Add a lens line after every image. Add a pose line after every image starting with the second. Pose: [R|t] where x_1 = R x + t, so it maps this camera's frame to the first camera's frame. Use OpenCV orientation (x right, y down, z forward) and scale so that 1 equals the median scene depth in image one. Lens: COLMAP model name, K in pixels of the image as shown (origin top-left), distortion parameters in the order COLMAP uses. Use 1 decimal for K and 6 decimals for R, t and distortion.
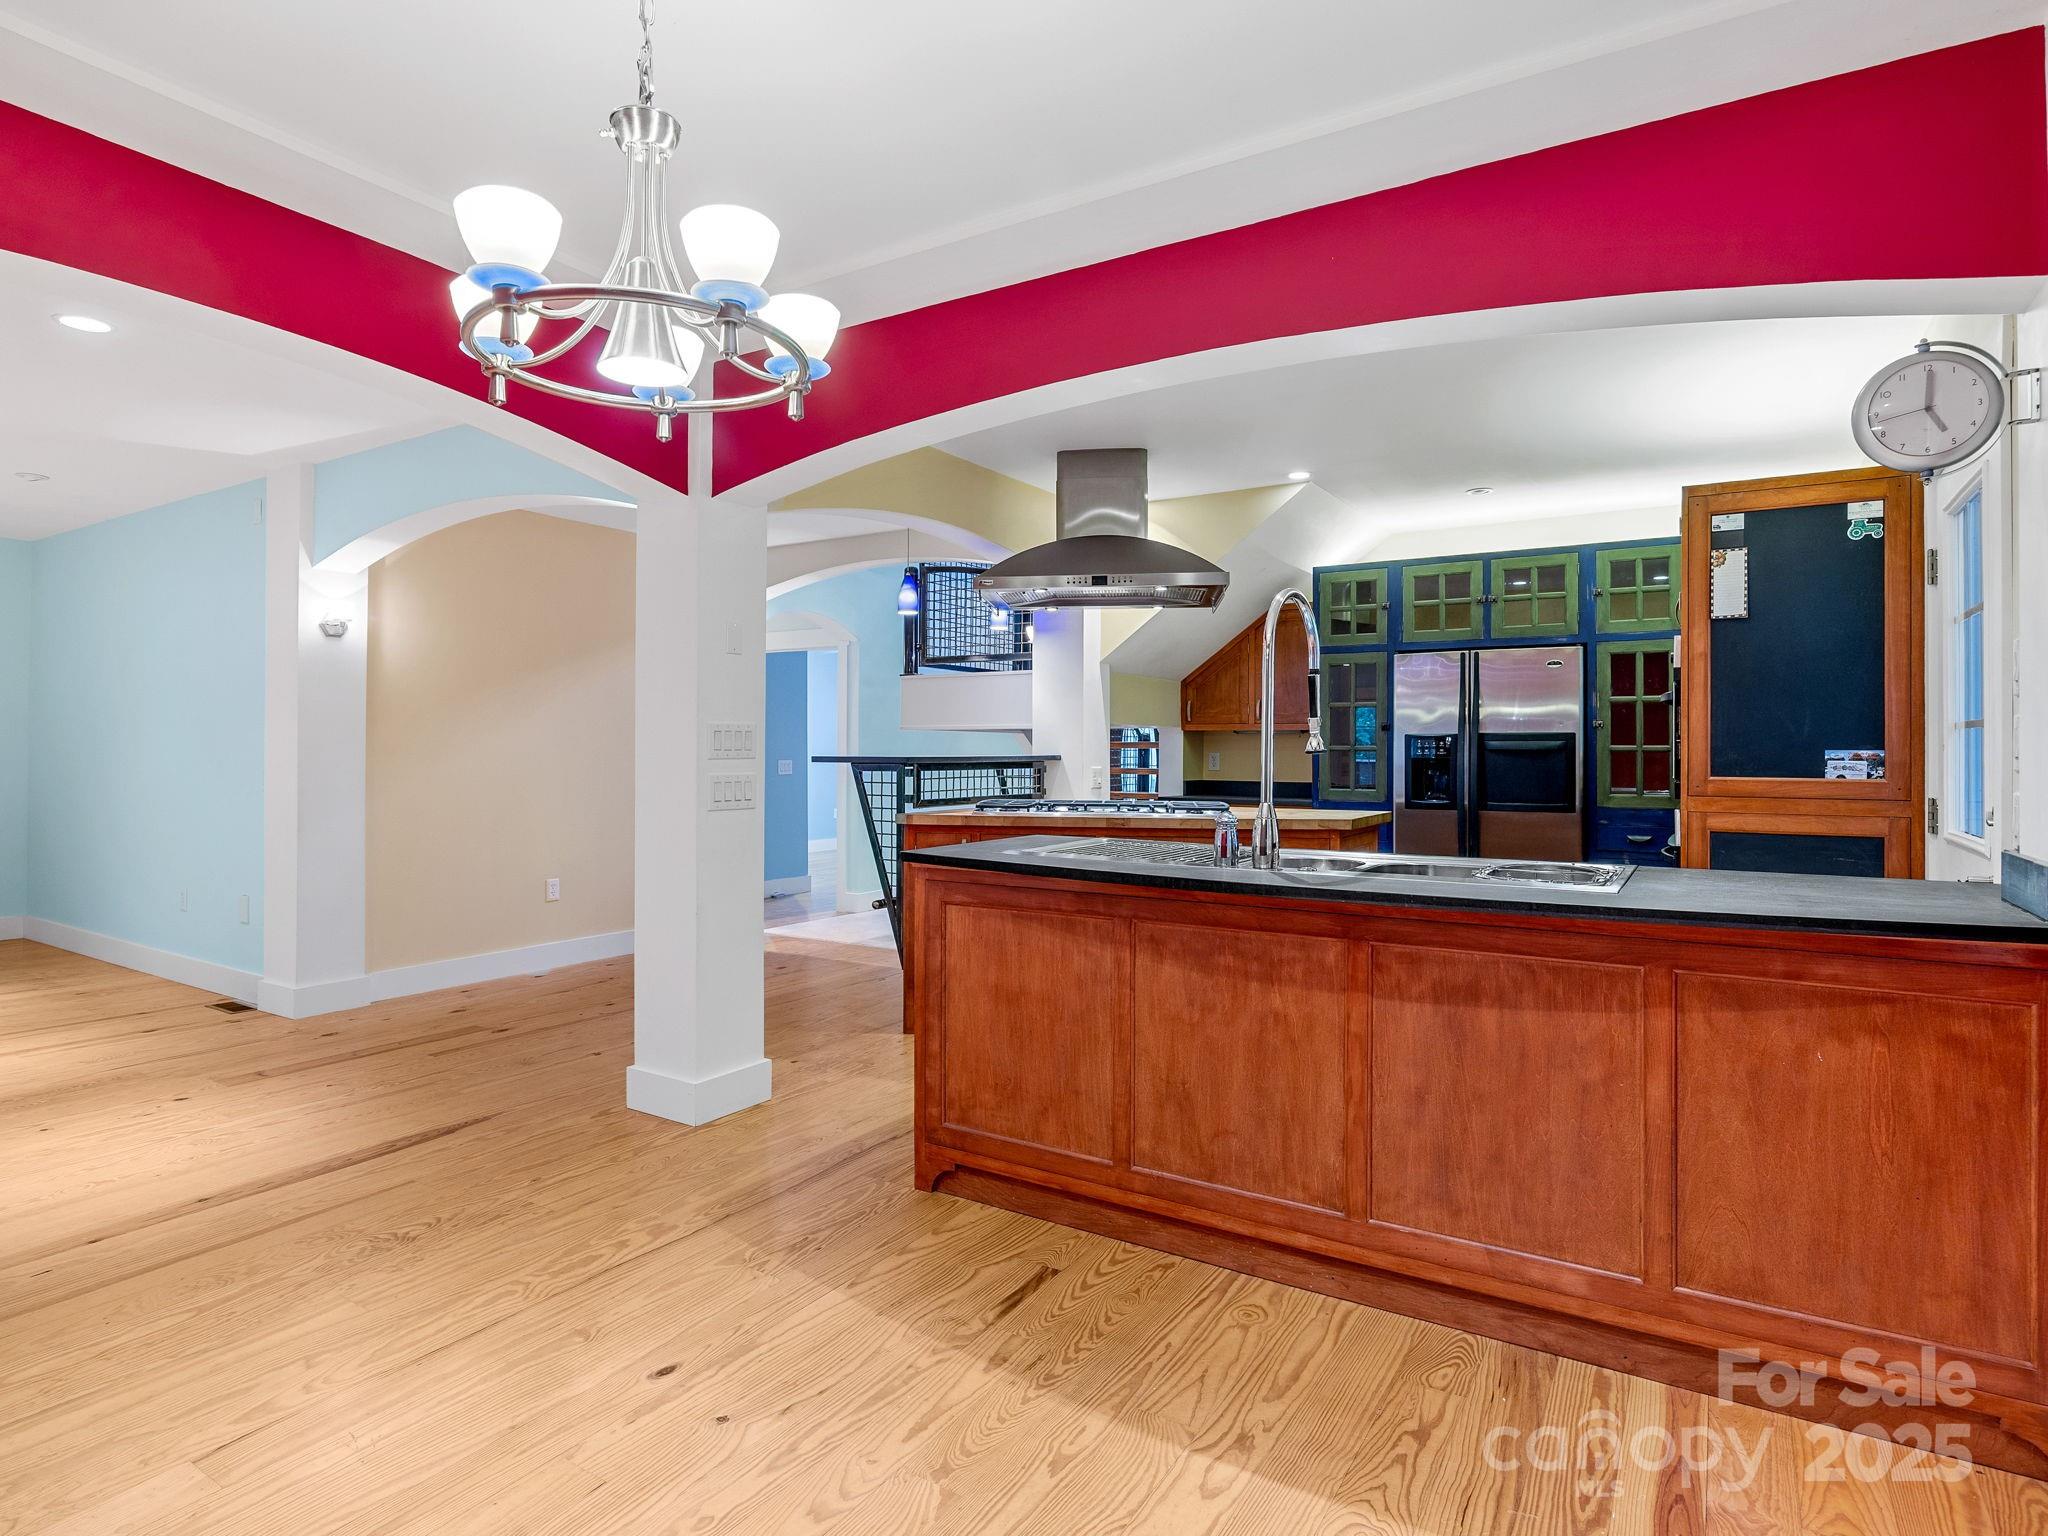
lens RADIAL K [[1116.4, 0, 1029.3], [0, 1116.4, 739.2], [0, 0, 1]] dist [-0.007143, -0.001757]
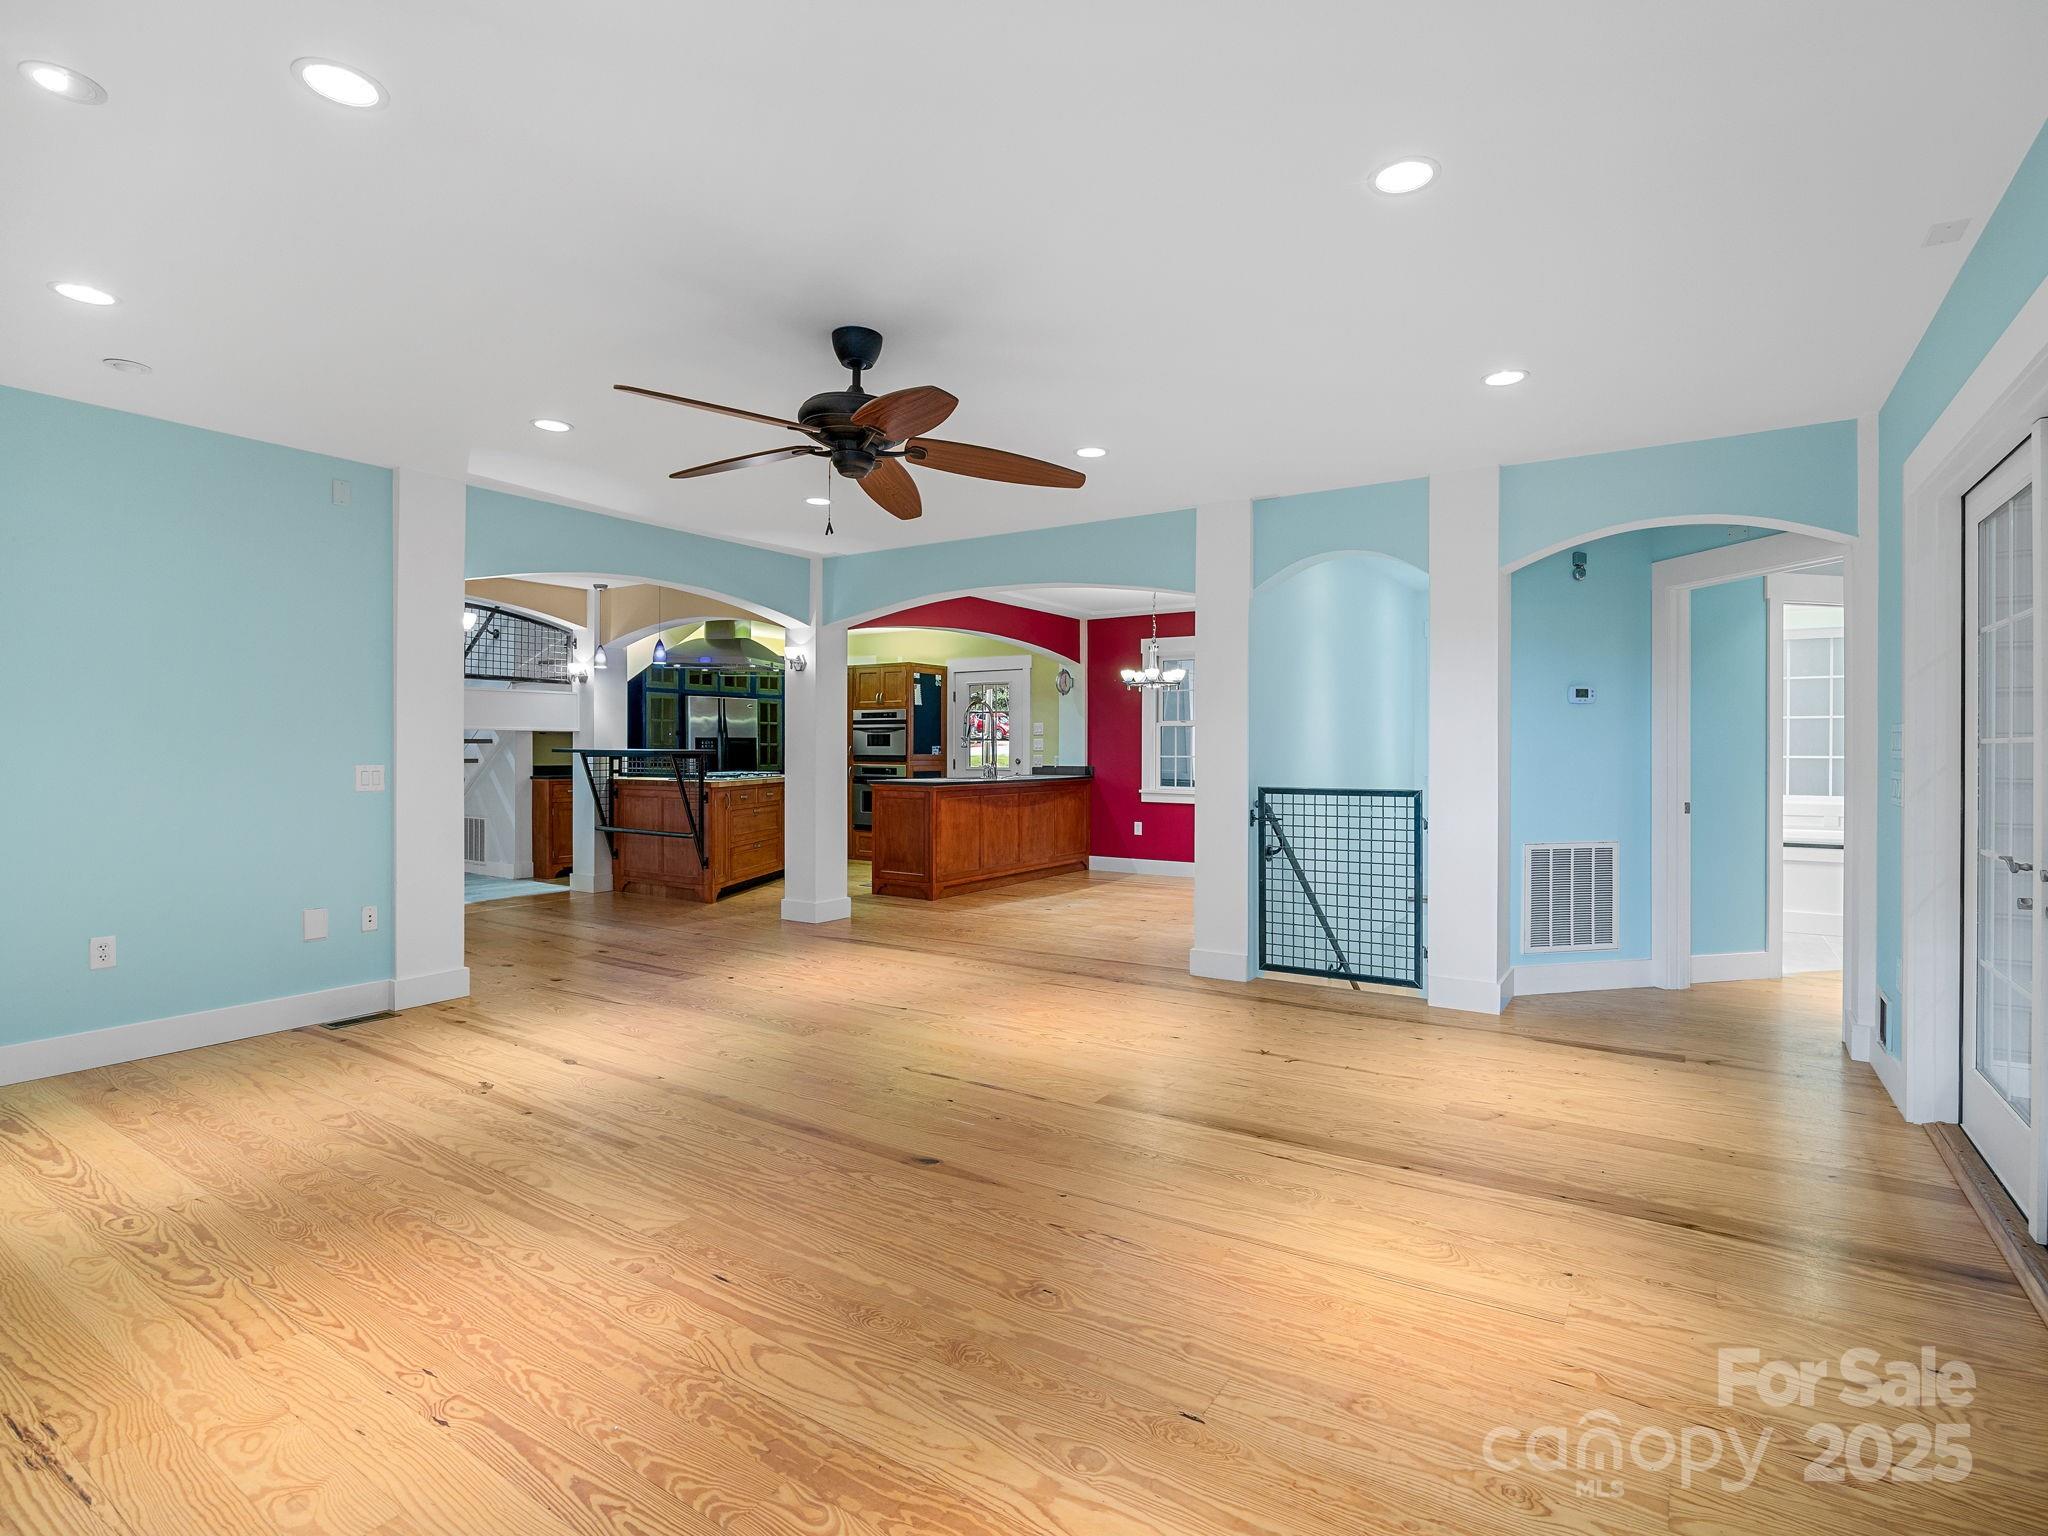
lens RADIAL K [[975.9, 0, 1075.5], [0, 975.9, 750.2], [0, 0, 1]] dist [0.000953, 0.000009]
pose [[-0.007253, -0.004119, 0.999965, -1.730742], [-0.012504, 0.999914, 0.004028, 0.003846], [-0.999896, -0.012474, -0.007304, 0.438287]]
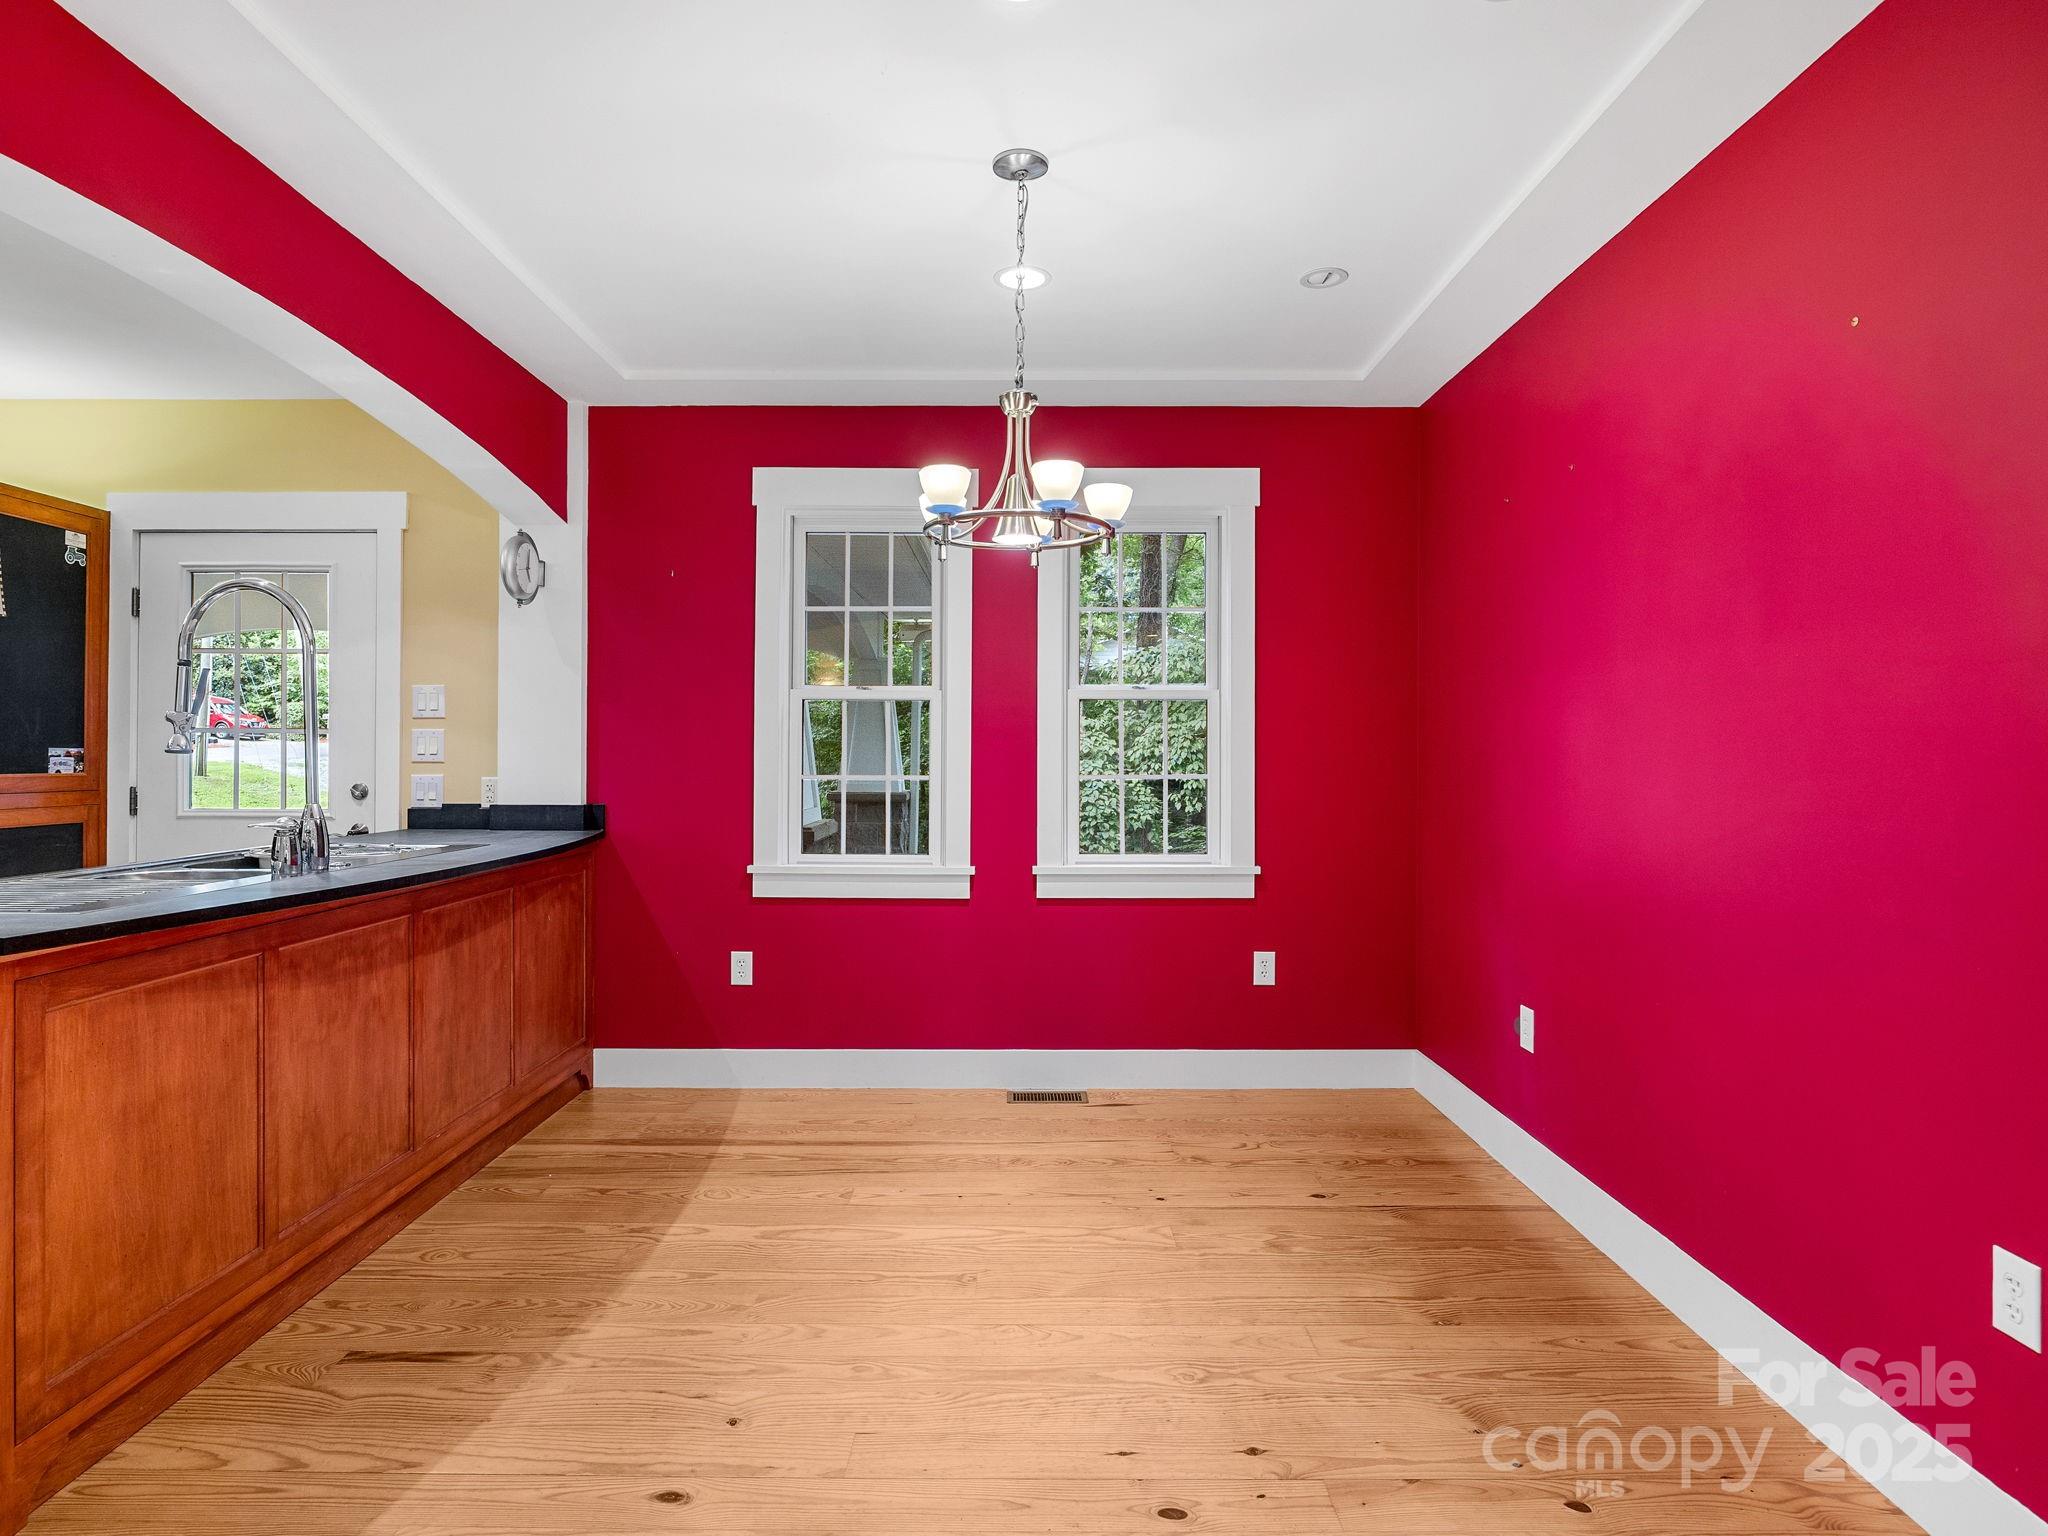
lens RADIAL K [[1116.4, 0, 1005.7], [0, 1116.4, 745.7], [0, 0, 1]] dist [-0.007143, -0.001757]
pose [[-0.520301, 0.002652, 0.853979, -0.546508], [-0.014098, 0.999832, -0.011695, 0.005544], [-0.853866, -0.018125, -0.520176, 0.574443]]
